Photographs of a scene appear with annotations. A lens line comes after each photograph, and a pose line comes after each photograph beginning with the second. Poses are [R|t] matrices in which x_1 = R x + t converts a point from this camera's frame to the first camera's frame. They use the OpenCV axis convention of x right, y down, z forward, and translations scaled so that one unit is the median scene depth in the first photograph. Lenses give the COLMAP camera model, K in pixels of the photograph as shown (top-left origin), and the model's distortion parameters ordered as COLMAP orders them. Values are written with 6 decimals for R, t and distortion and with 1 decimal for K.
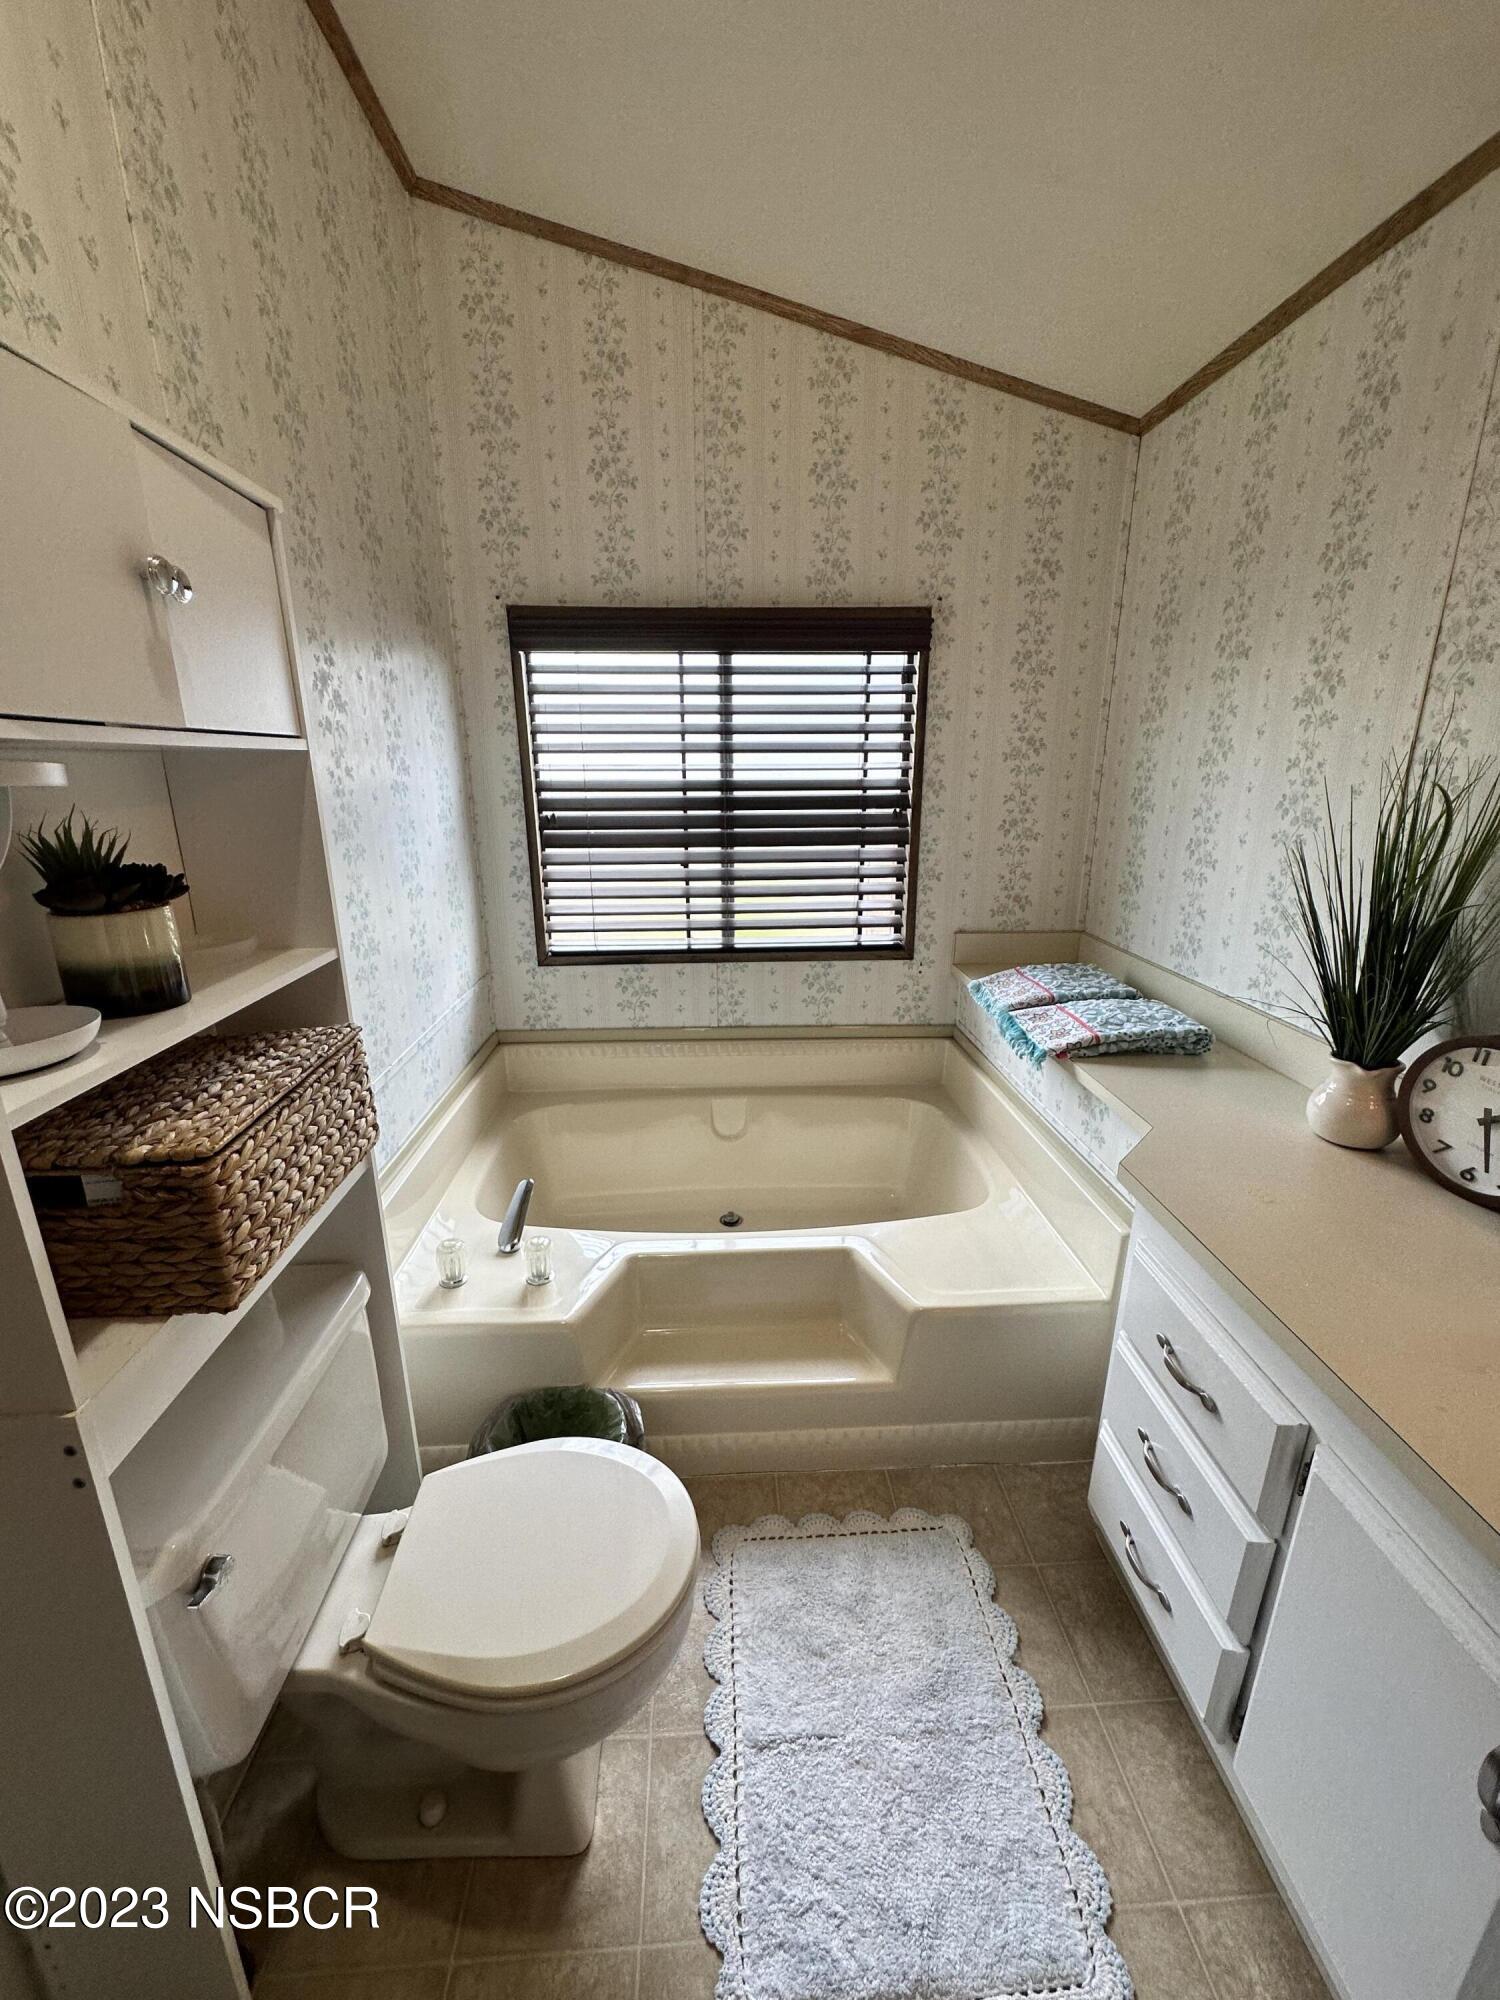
lens RADIAL K [[801.3, 0, 753.5], [0, 801.3, 995.9], [0, 0, 1]] dist [-0.002661, 0.000633]
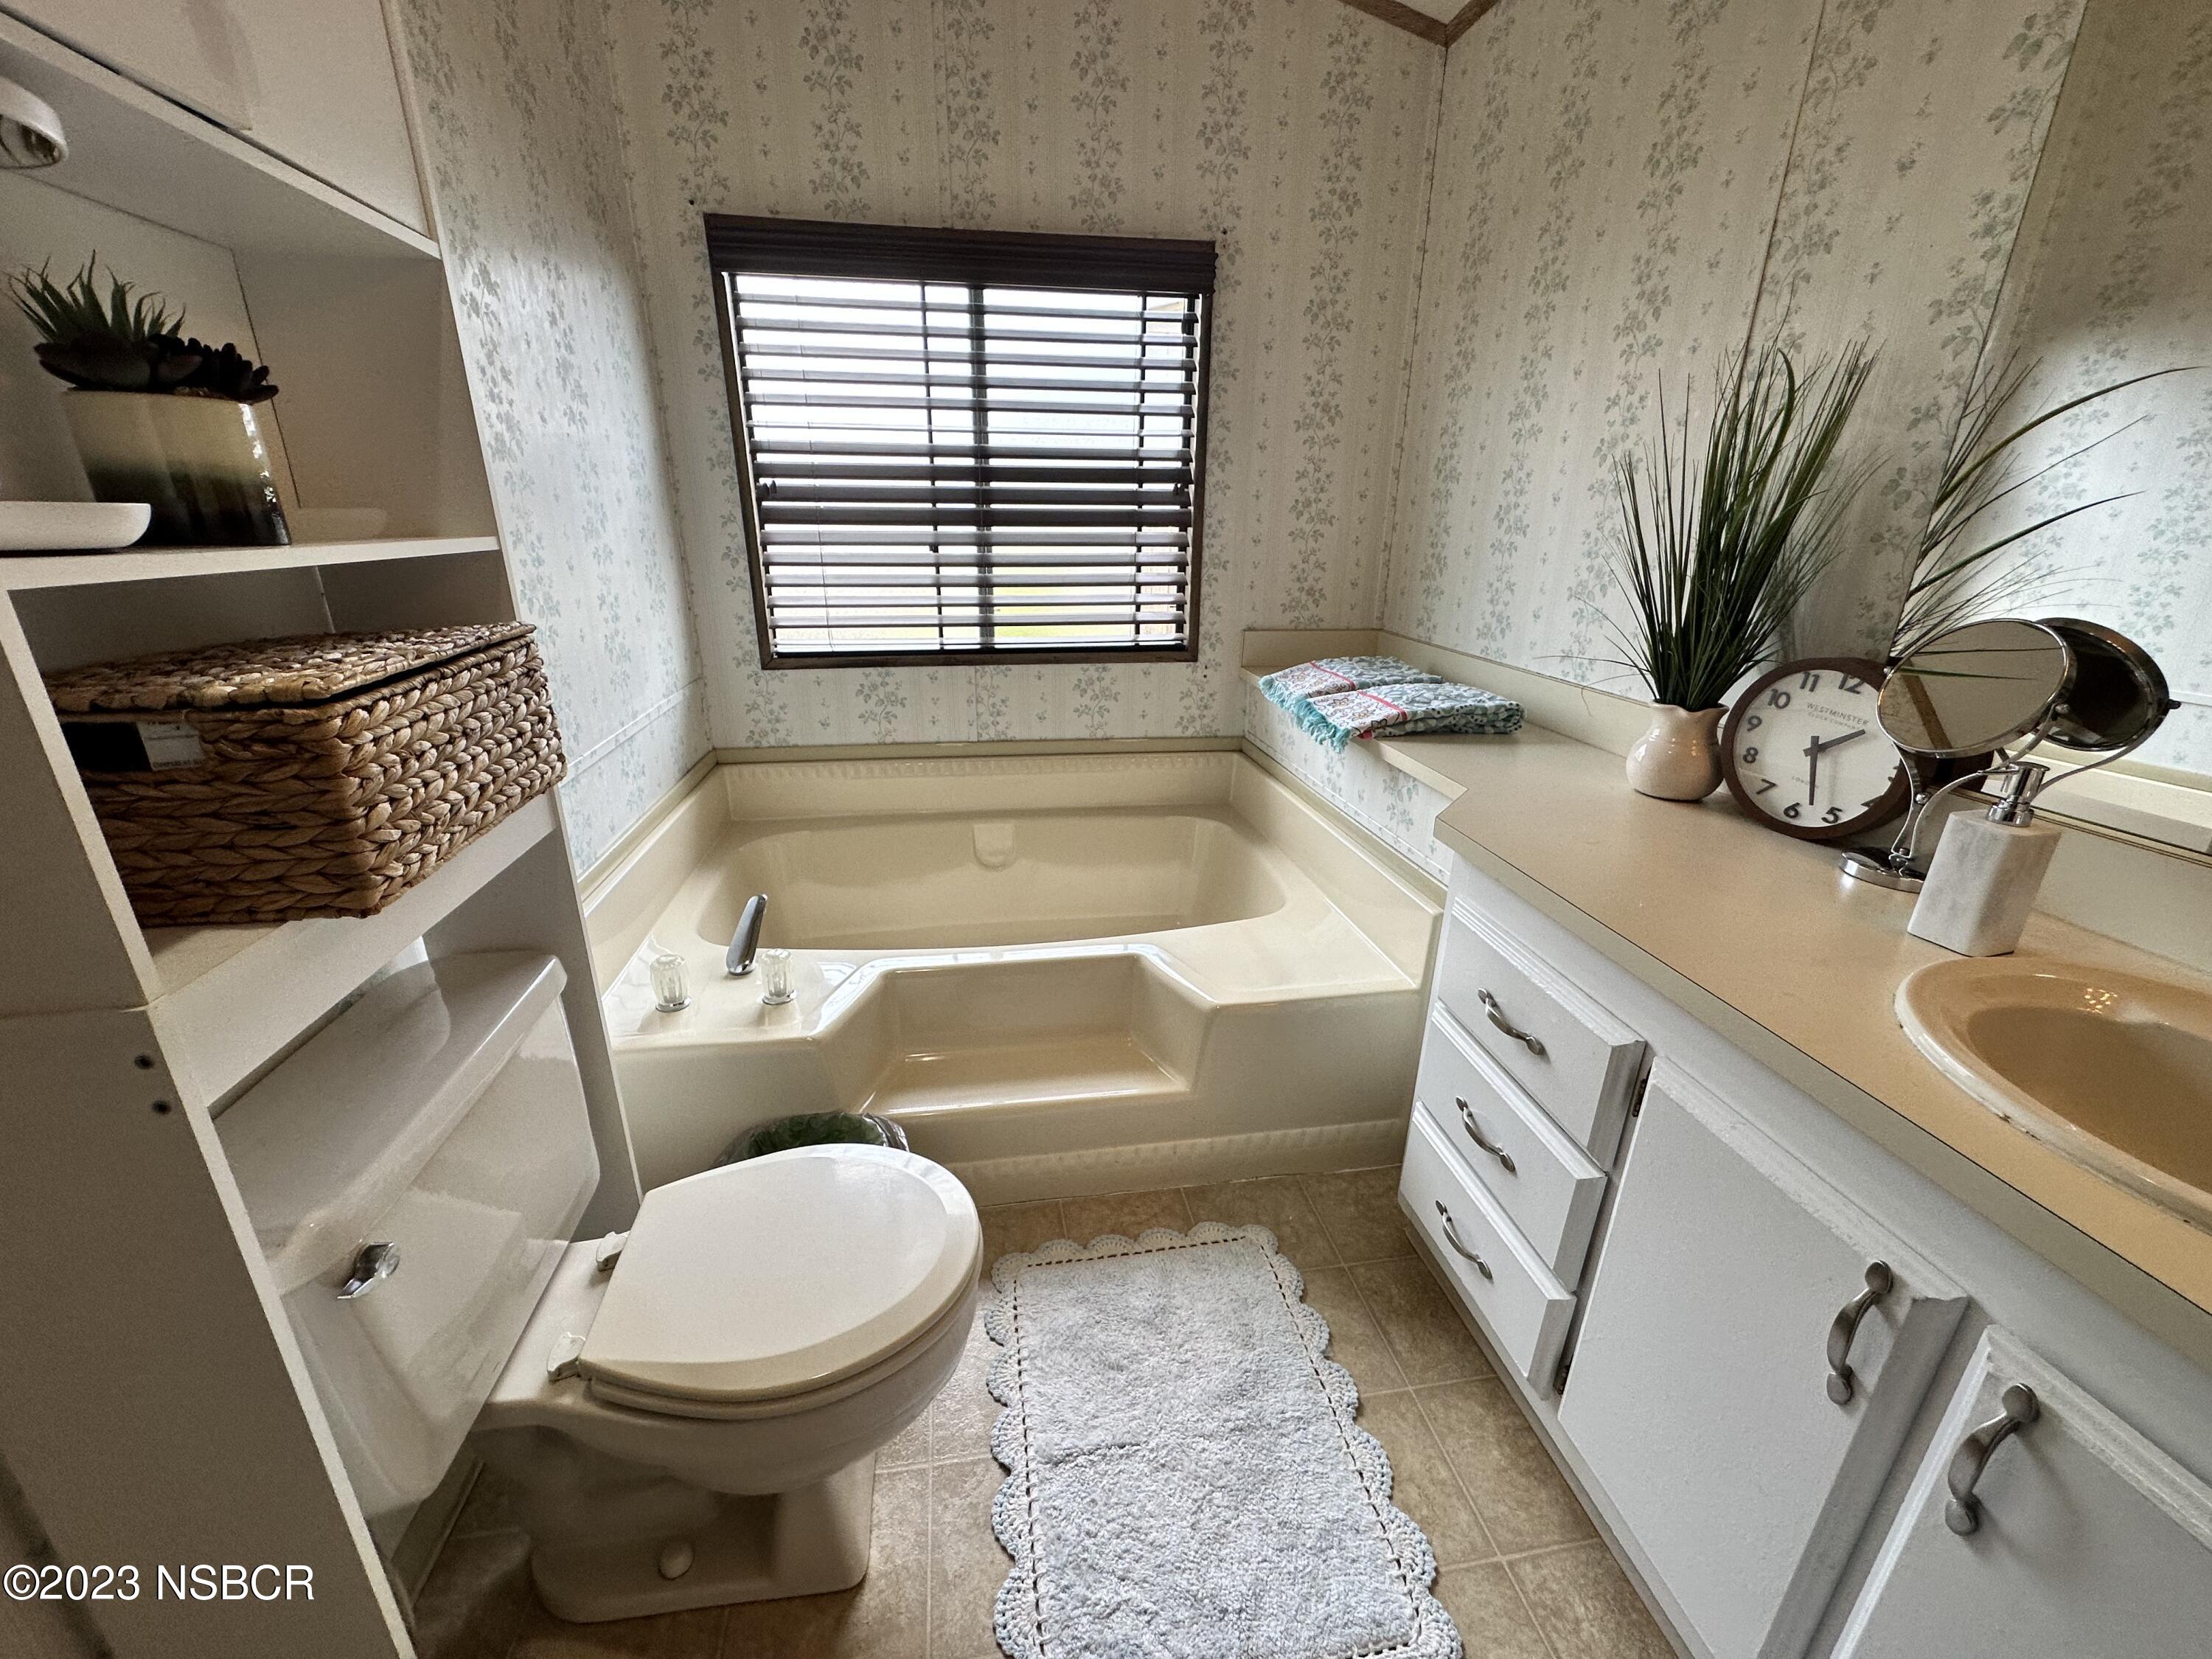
lens RADIAL K [[886.2, 0, 1106.0], [0, 886.2, 826.7], [0, 0, 1]] dist [-0.002661, 0.000633]
pose [[0.994123, -0.024275, 0.105497, -0.016114], [0.018049, 0.998061, 0.059574, 0.123743], [-0.106738, -0.057320, 0.992634, 0.036900]]
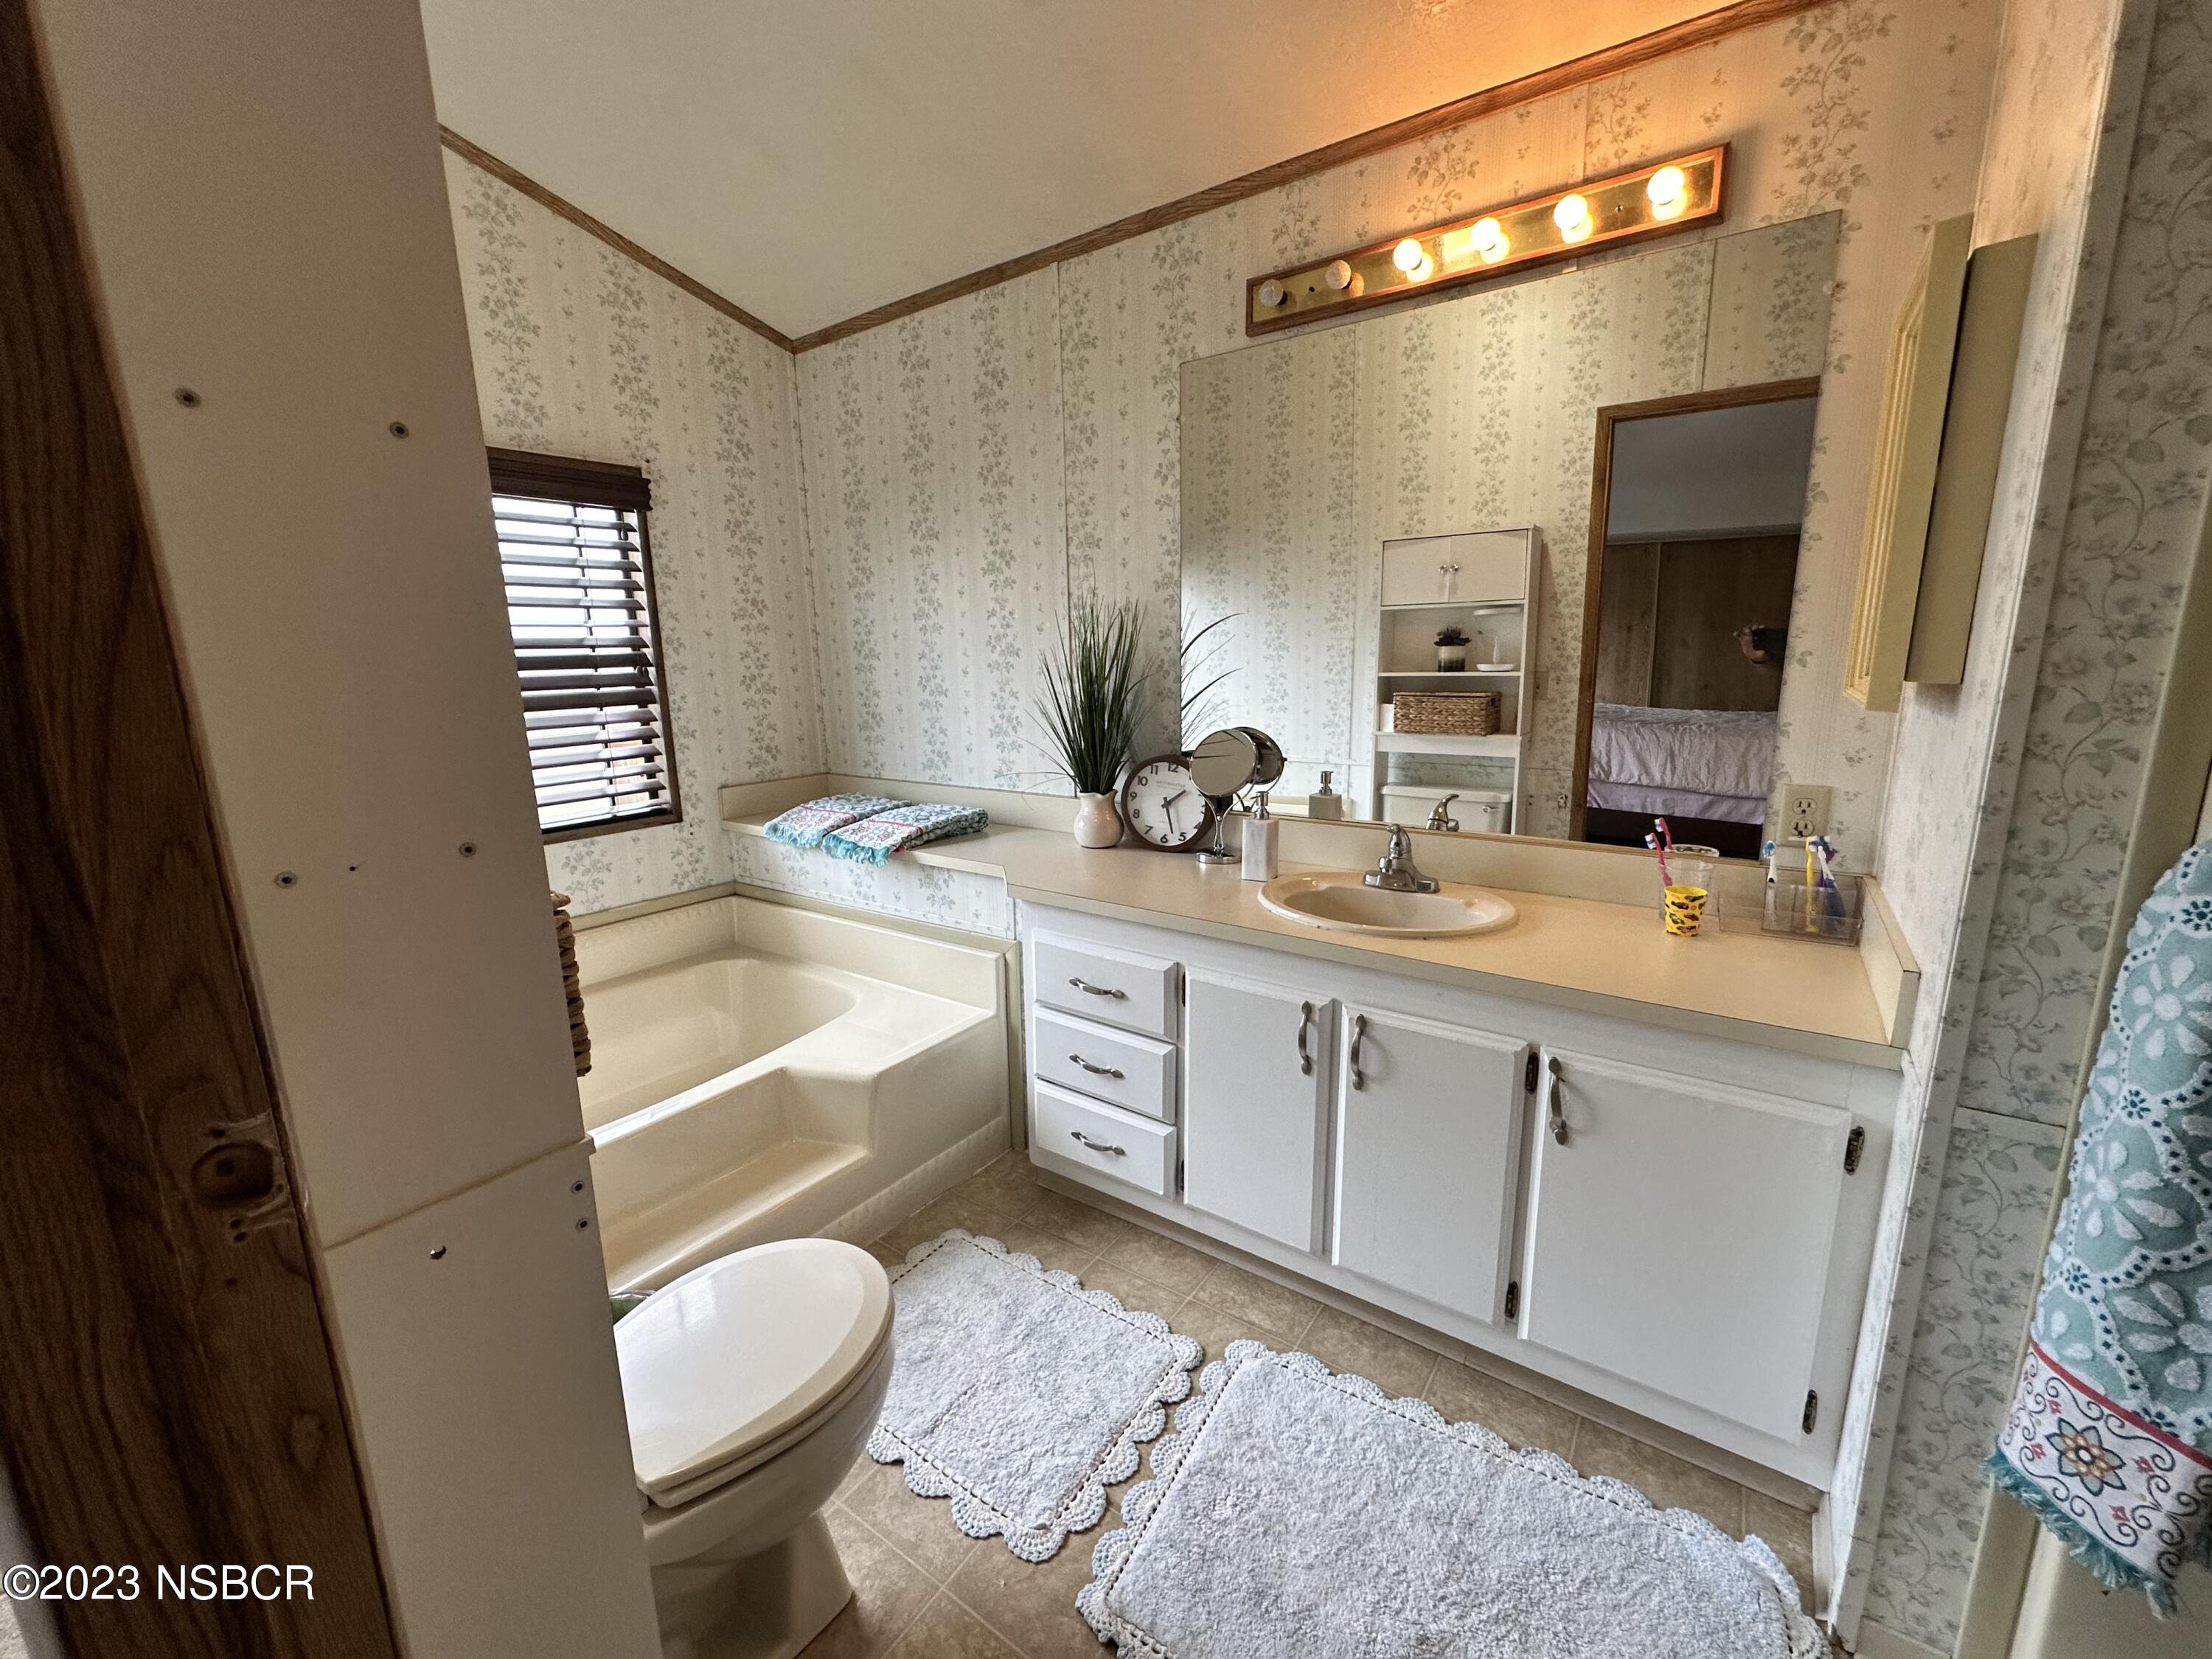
lens RADIAL K [[886.2, 0, 1104.5], [0, 886.2, 824.8], [0, 0, 1]] dist [-0.002661, 0.000633]
pose [[0.626953, -0.161237, 0.762189, -0.470829], [0.236829, 0.971492, 0.010706, 0.107245], [-0.742187, 0.173796, 0.647266, -0.104134]]
